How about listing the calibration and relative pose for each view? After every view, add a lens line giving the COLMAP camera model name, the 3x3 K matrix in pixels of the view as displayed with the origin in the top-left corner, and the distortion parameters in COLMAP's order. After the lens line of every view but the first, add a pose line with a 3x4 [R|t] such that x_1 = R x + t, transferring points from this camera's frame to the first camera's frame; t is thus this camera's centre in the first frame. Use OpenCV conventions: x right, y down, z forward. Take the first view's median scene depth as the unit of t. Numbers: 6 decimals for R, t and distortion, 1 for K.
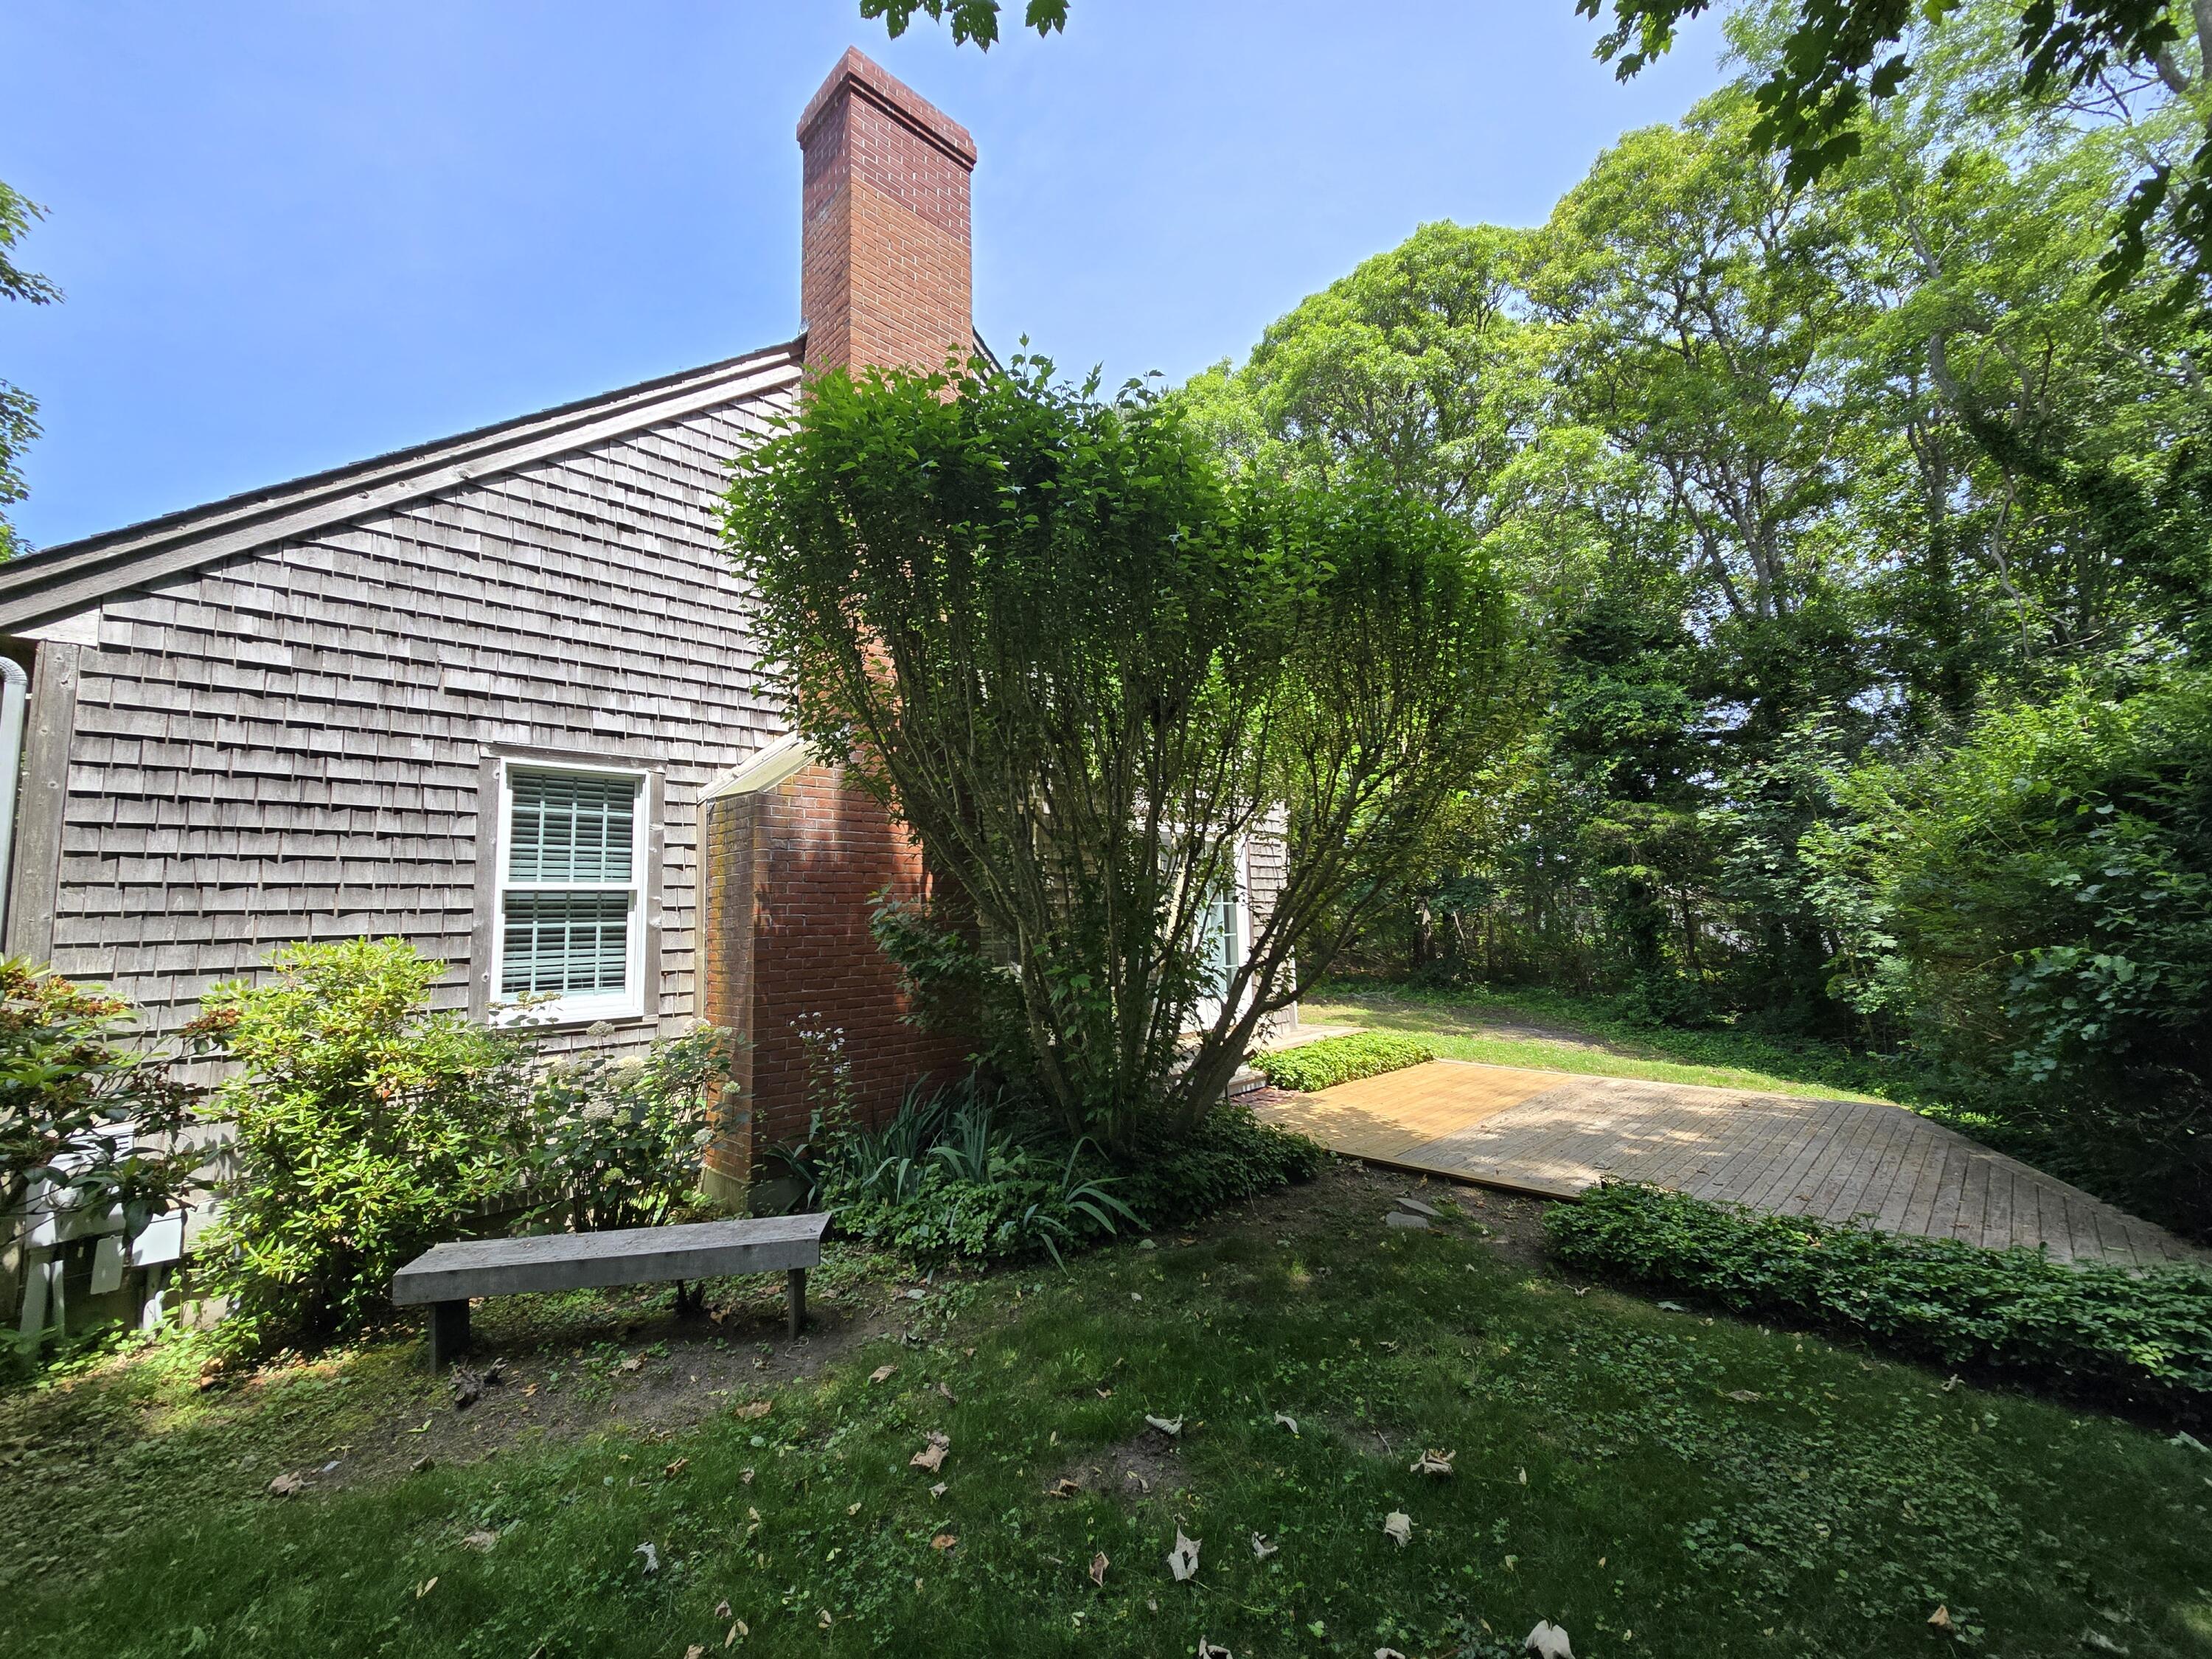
lens RADIAL K [[895.4, 0, 1106.0], [0, 895.4, 829.5], [0, 0, 1]] dist [-0.008725, -0.000033]
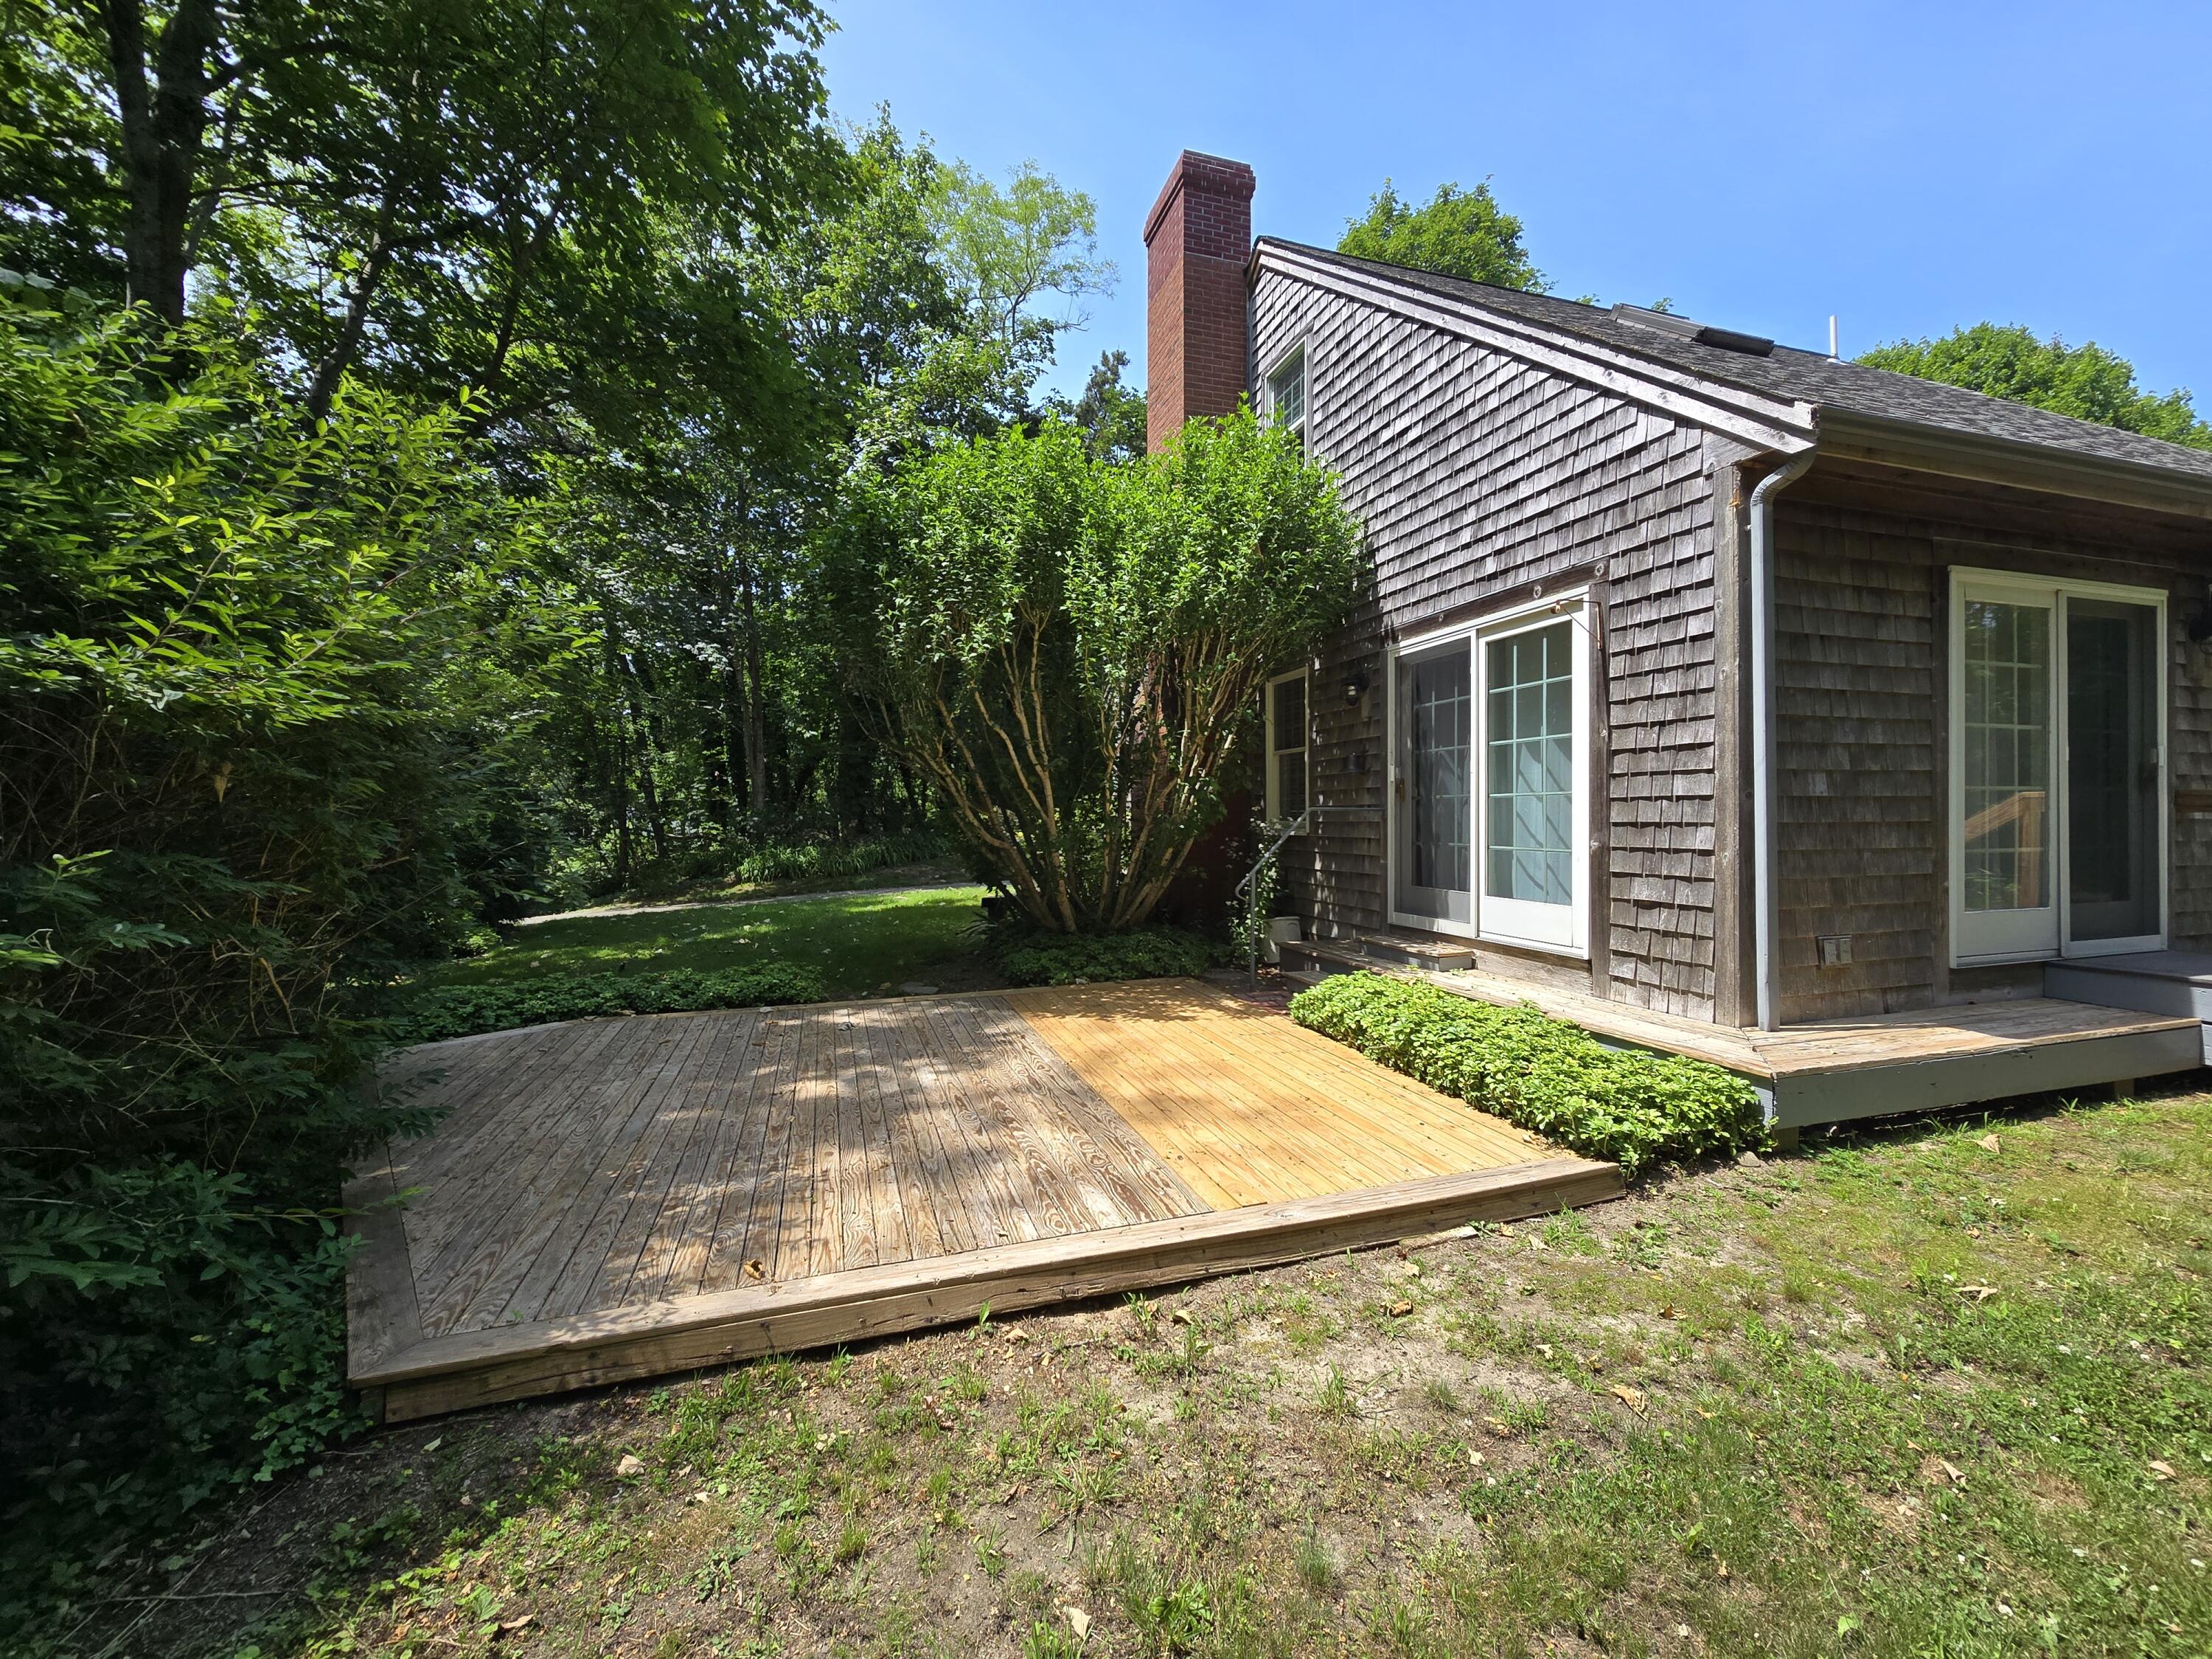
lens RADIAL K [[895.4, 0, 1106.0], [0, 895.4, 829.5], [0, 0, 1]] dist [-0.008725, -0.000033]
pose [[-0.454254, 0.043802, -0.889795, 0.902529], [0.104618, 0.994503, -0.004452, 0.135643], [0.884708, -0.095111, -0.456339, 1.203732]]
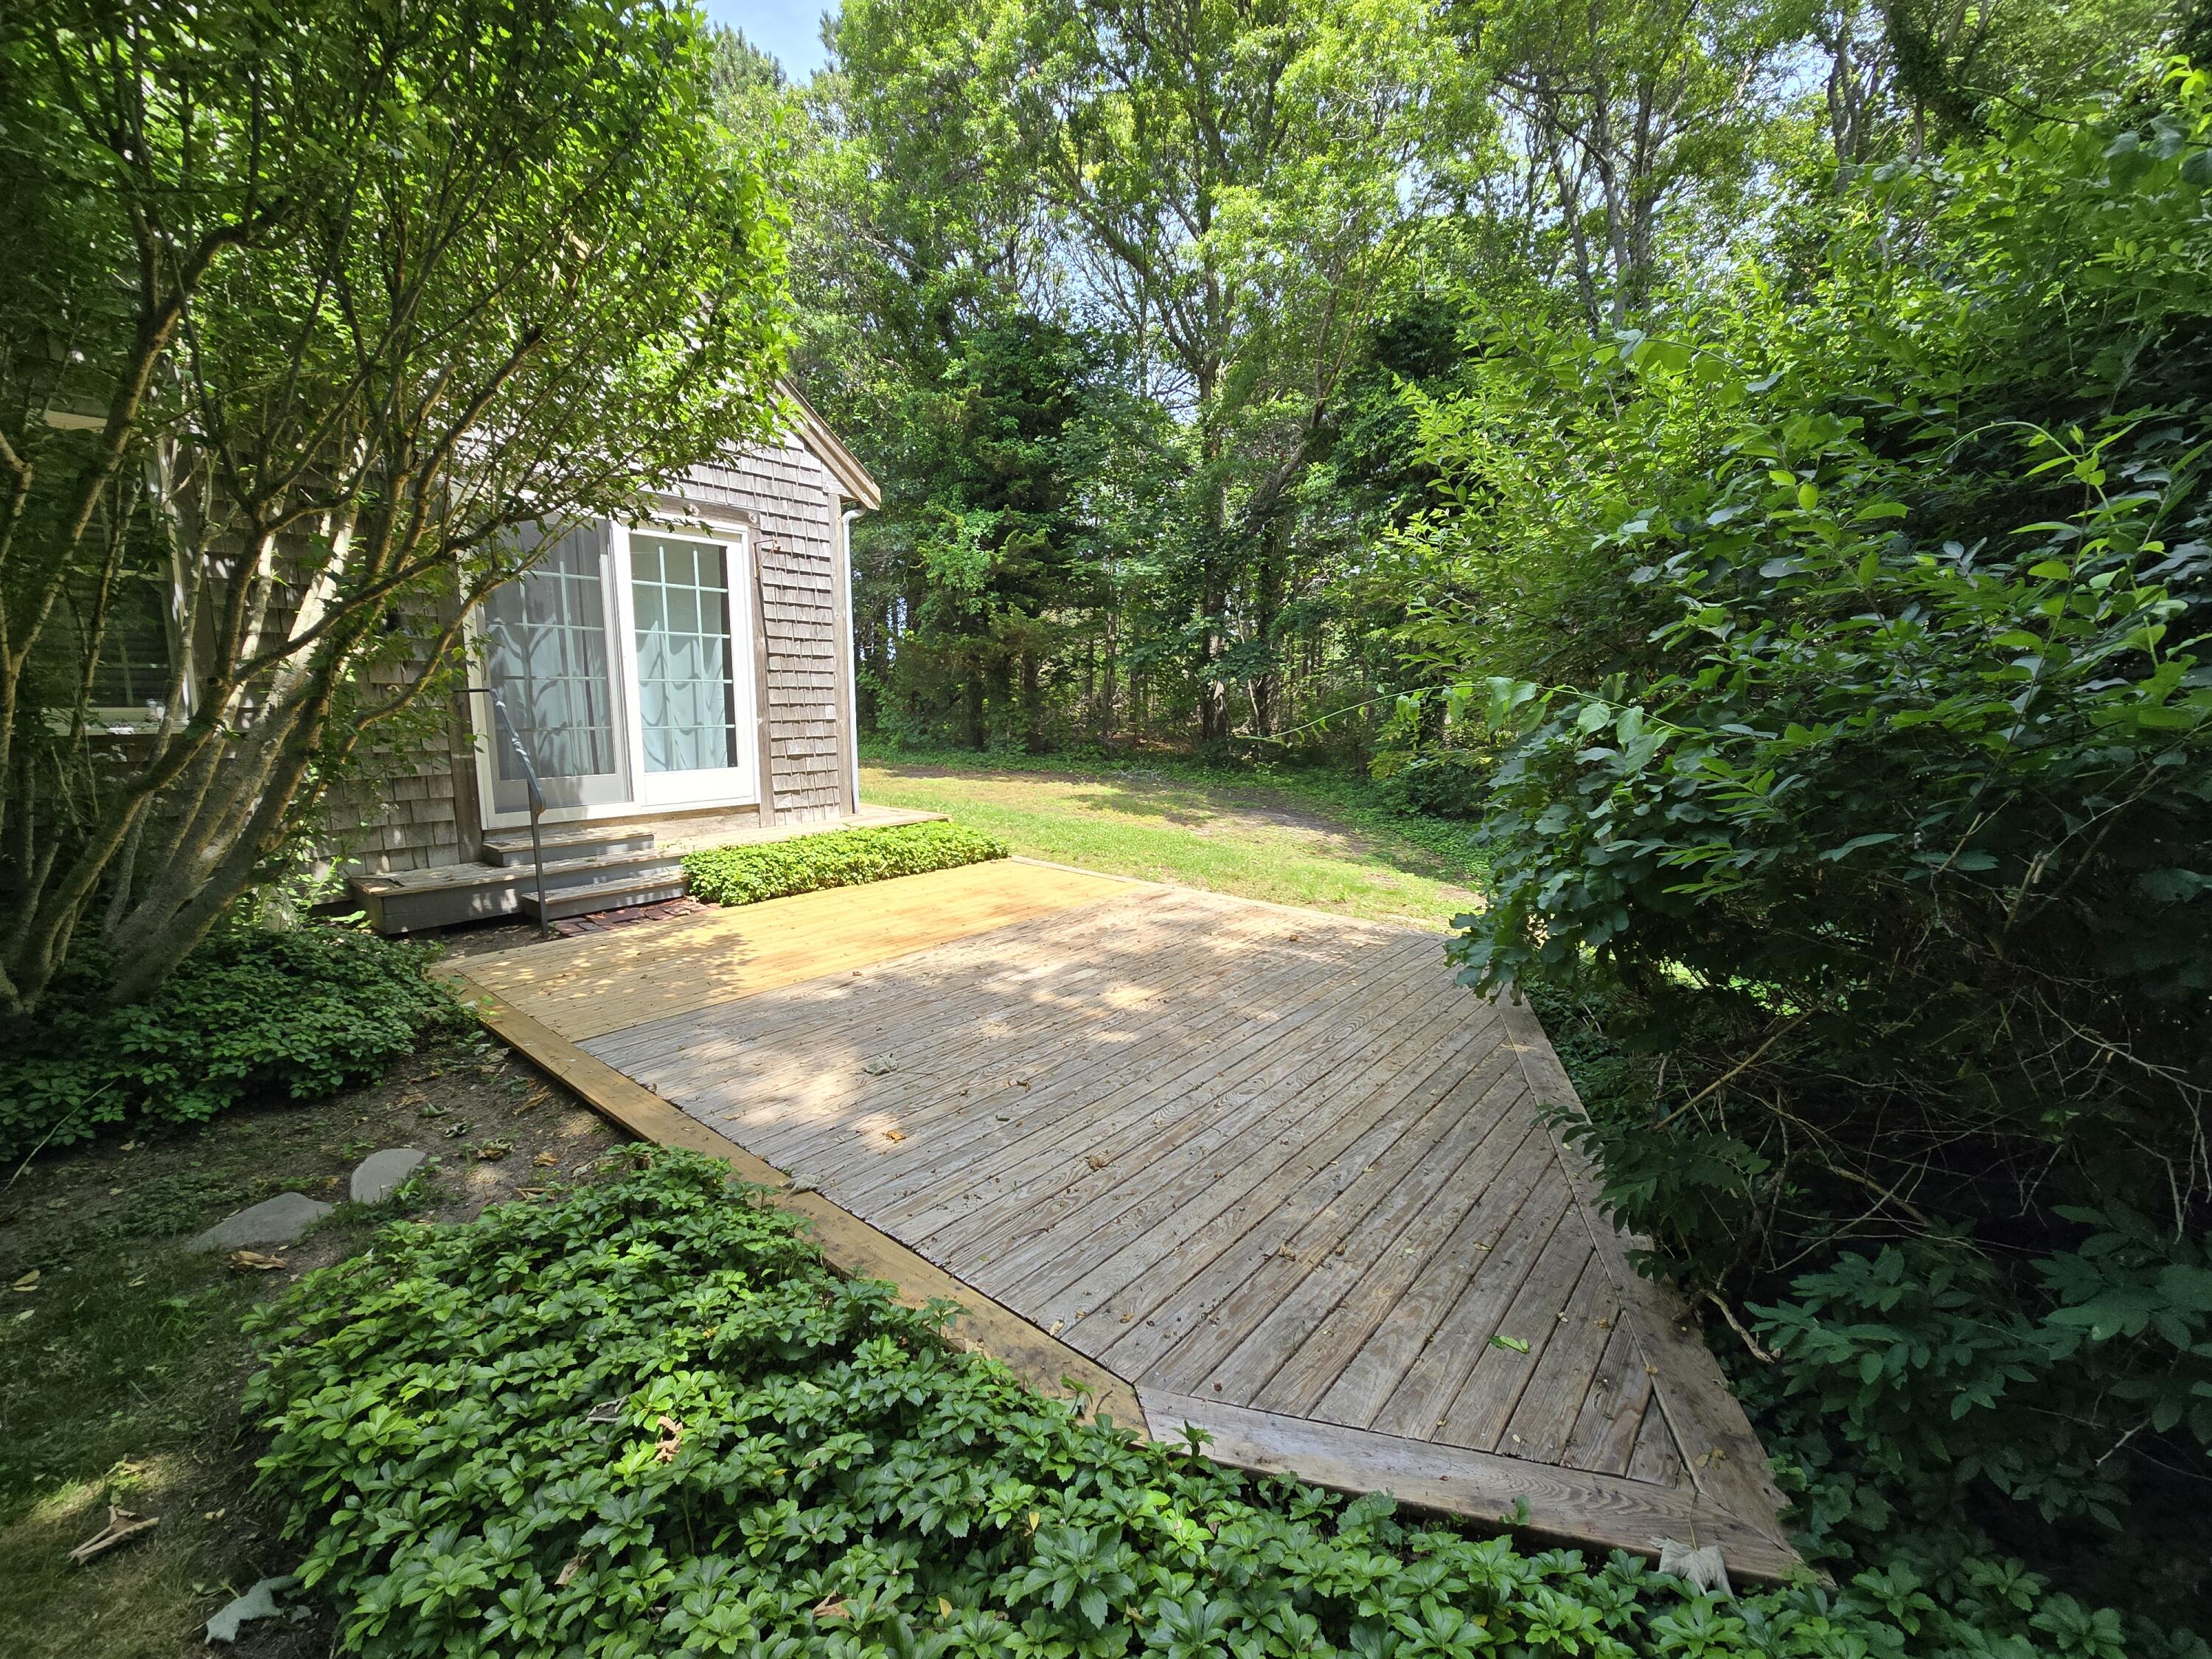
lens RADIAL K [[895.4, 0, 1106.0], [0, 895.4, 829.5], [0, 0, 1]] dist [-0.008725, -0.000033]
pose [[0.994387, 0.015555, 0.104651, 0.442458], [-0.040916, 0.968713, 0.244788, 0.055398], [-0.097569, -0.247696, 0.963912, 0.321712]]
